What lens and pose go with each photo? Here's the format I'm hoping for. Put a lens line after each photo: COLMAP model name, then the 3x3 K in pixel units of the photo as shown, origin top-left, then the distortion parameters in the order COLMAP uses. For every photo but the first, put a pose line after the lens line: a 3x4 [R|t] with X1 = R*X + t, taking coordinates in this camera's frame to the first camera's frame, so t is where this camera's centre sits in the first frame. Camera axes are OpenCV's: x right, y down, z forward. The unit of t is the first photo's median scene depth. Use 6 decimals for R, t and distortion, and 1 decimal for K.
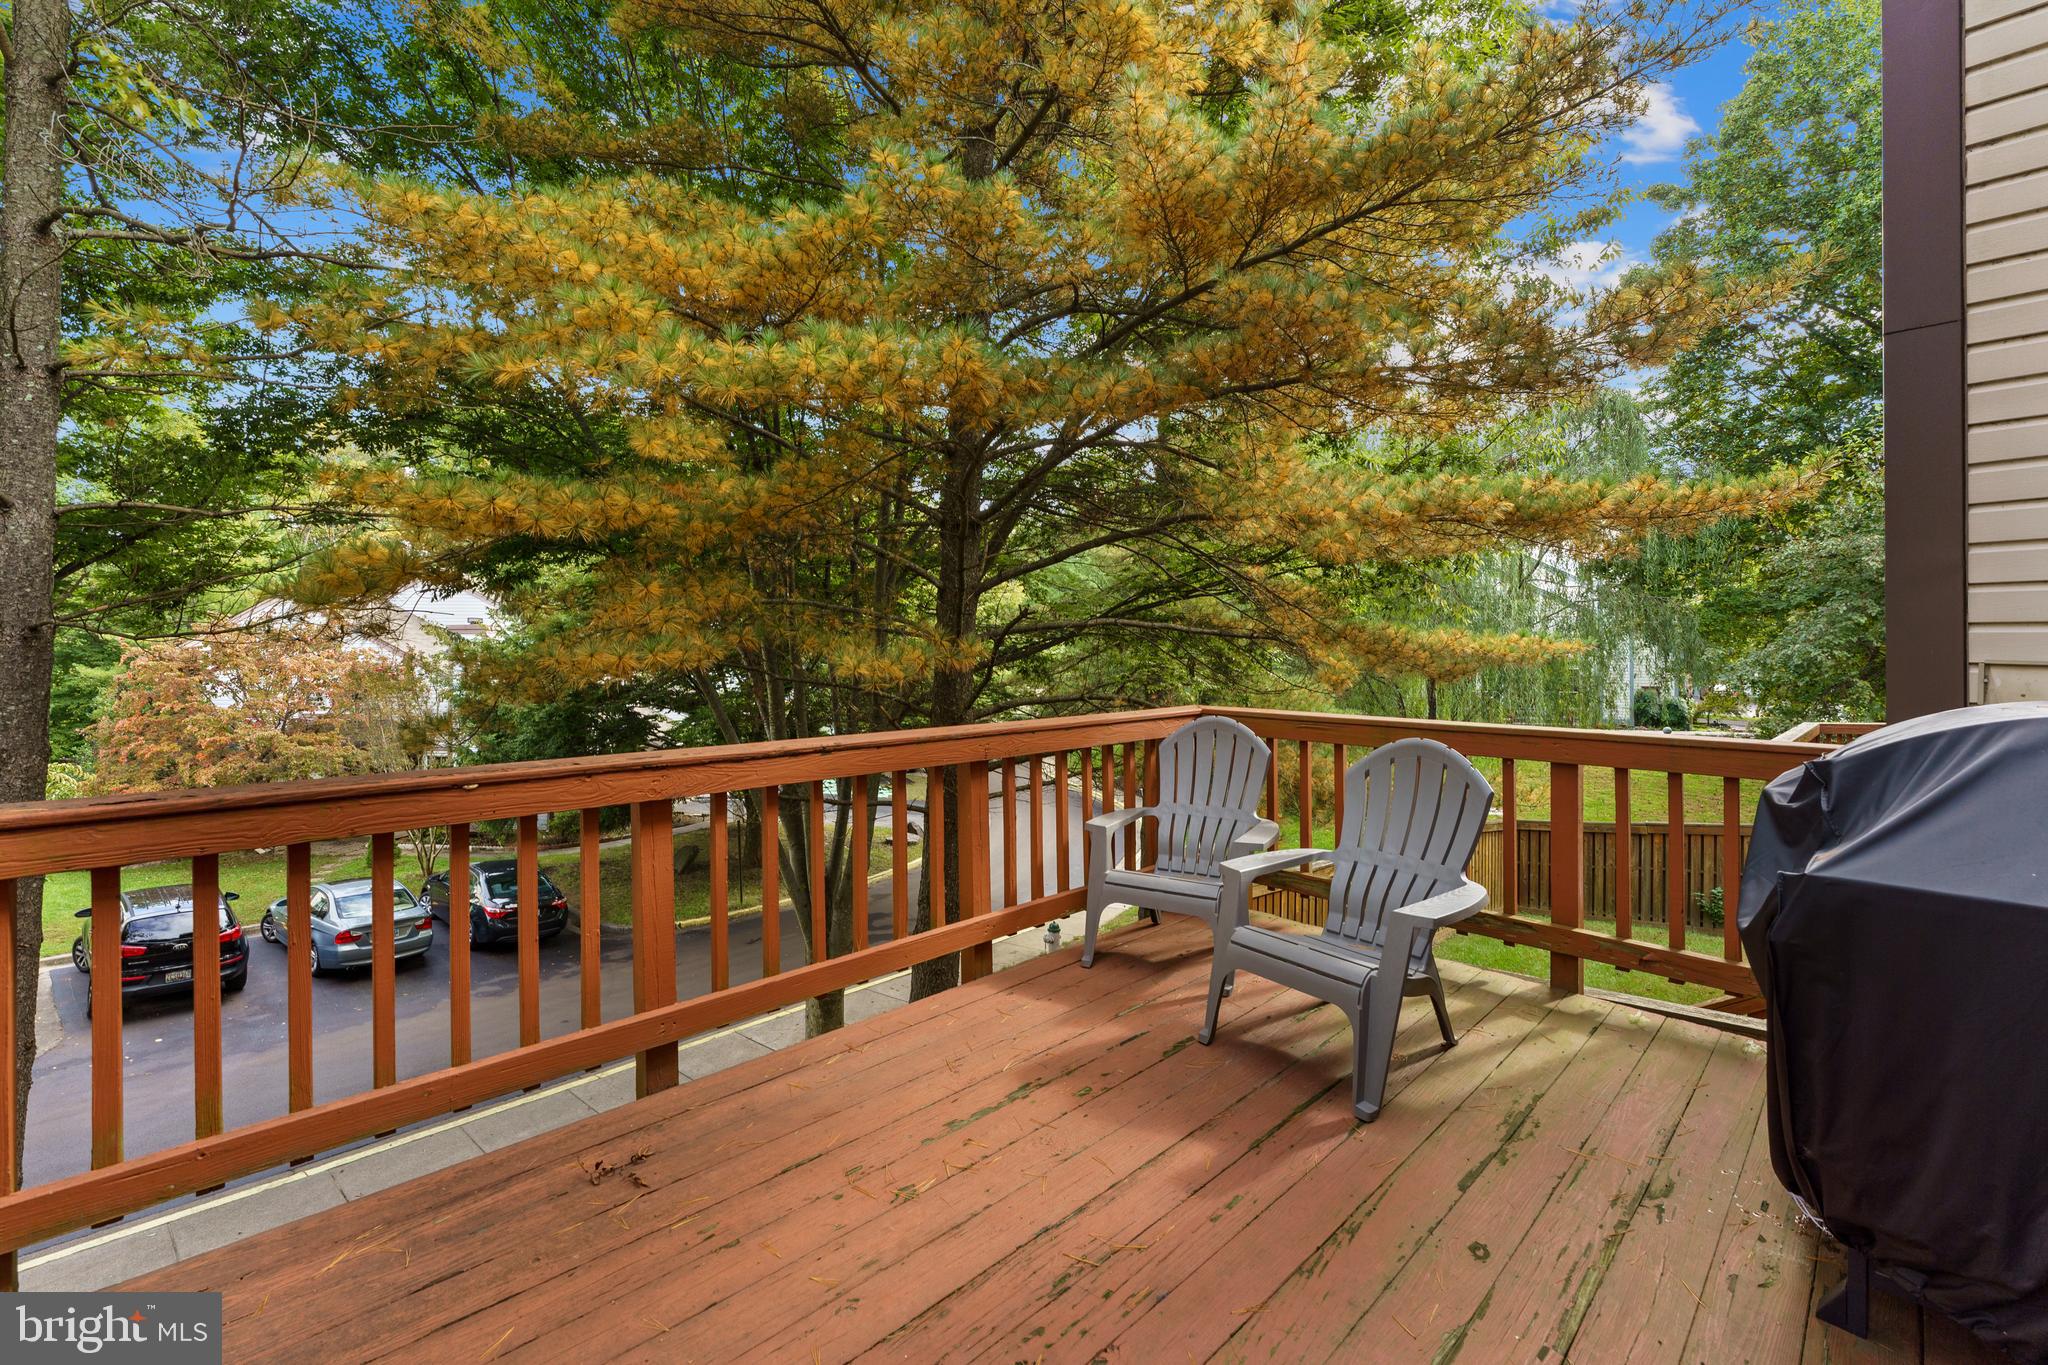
lens RADIAL K [[839.6, 0, 1020.4], [0, 839.6, 664.3], [0, 0, 1]] dist [-0.024316, 0.000025]
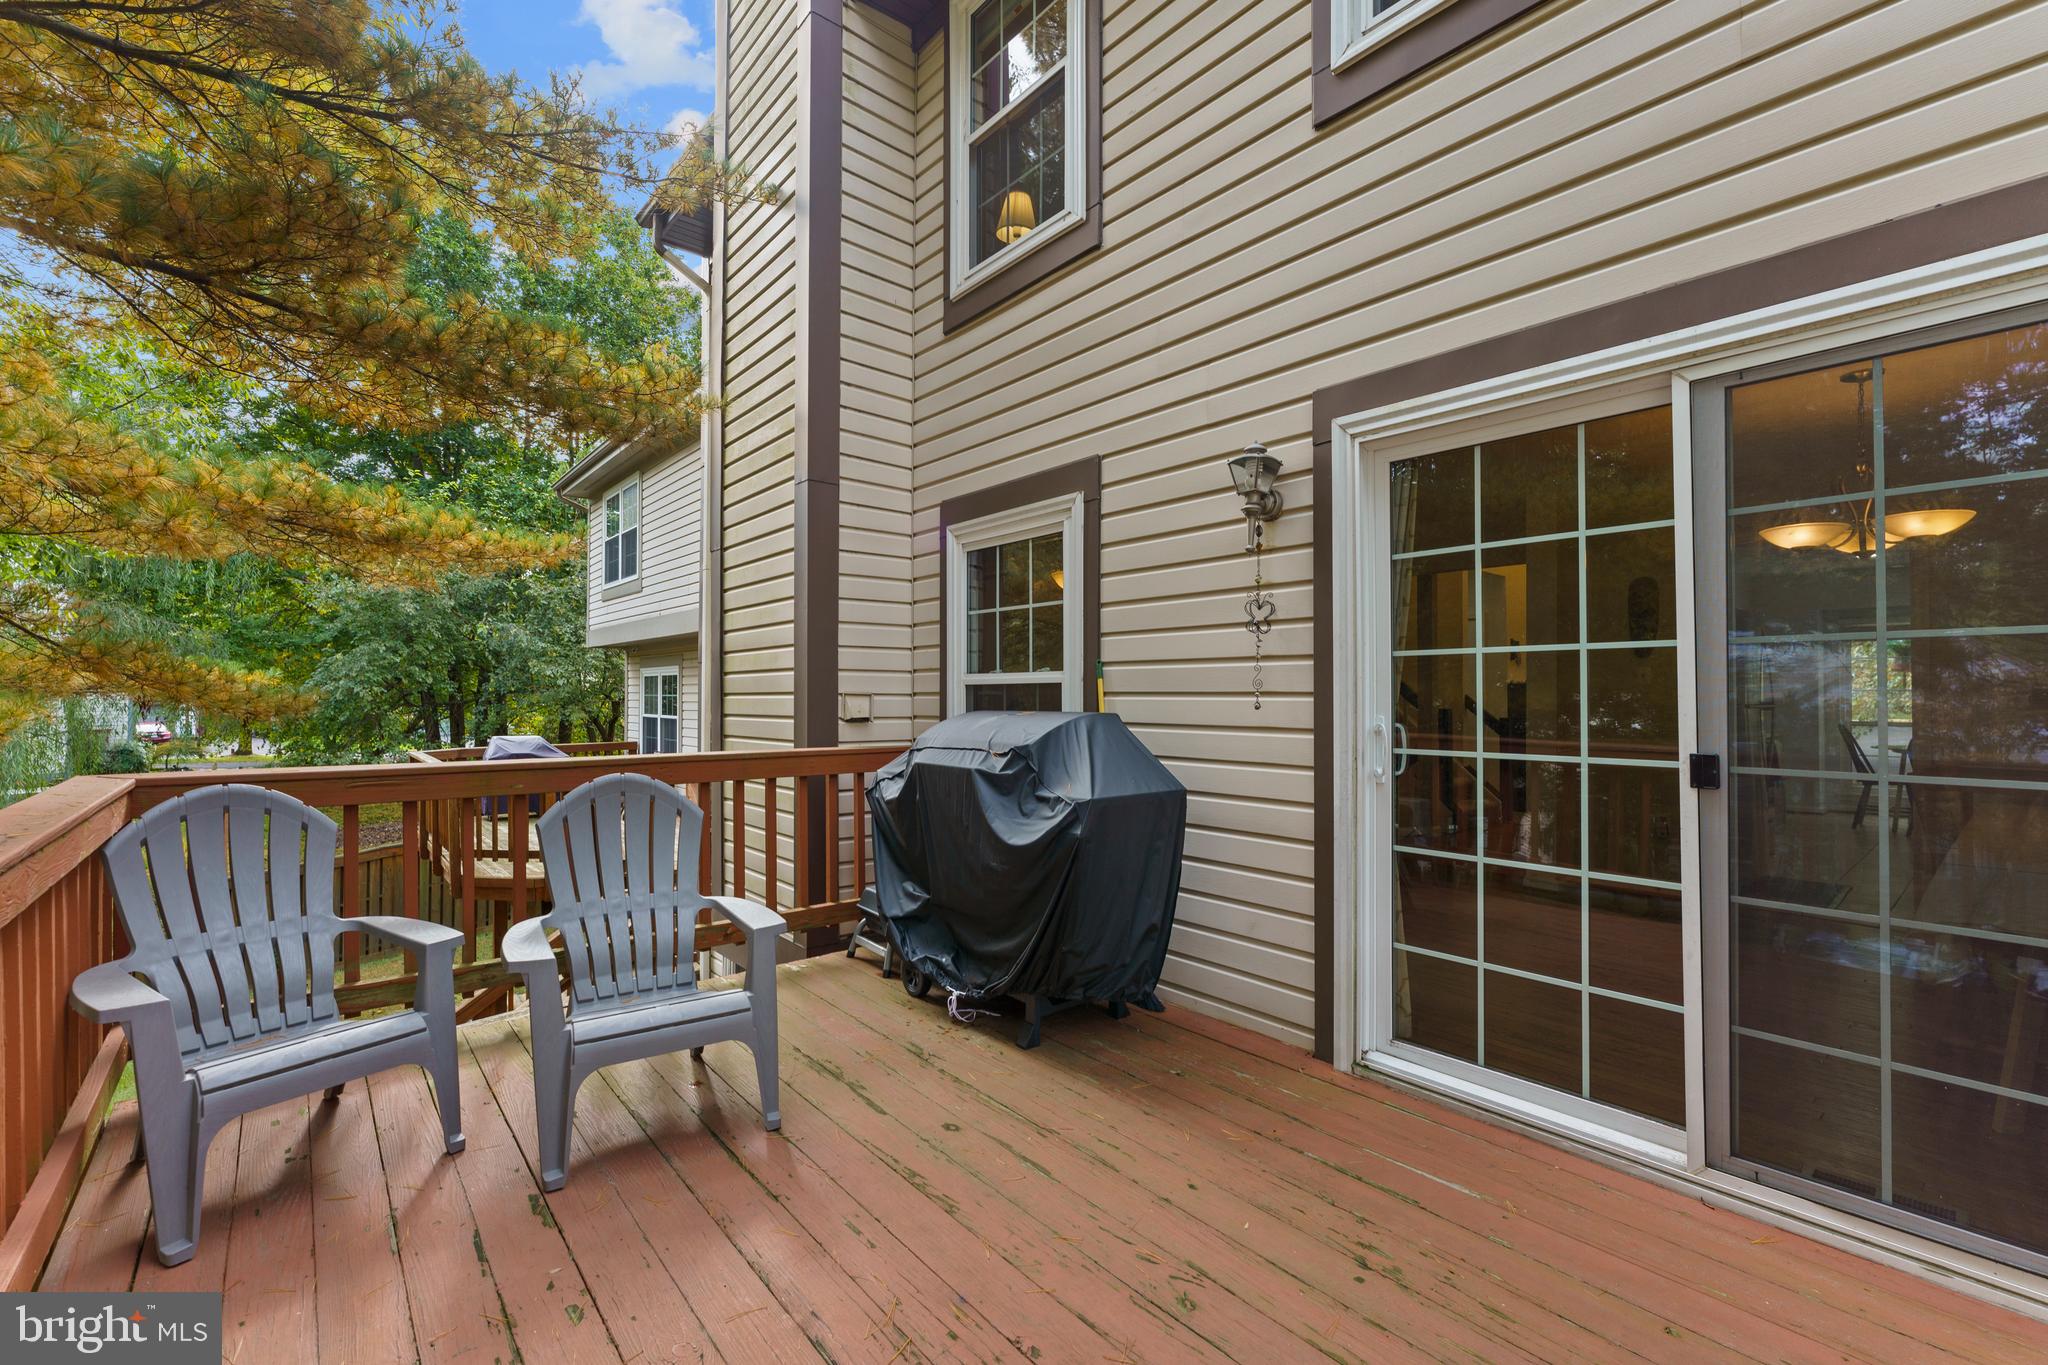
lens RADIAL K [[881.7, 0, 1022.3], [0, 881.7, 680.7], [0, 0, 1]] dist [-0.025323, -0.000005]
pose [[0.034851, 0.011507, 0.999326, -0.611183], [0.012514, 0.999850, -0.011949, -0.001300], [-0.999314, 0.012922, 0.034702, 0.572508]]
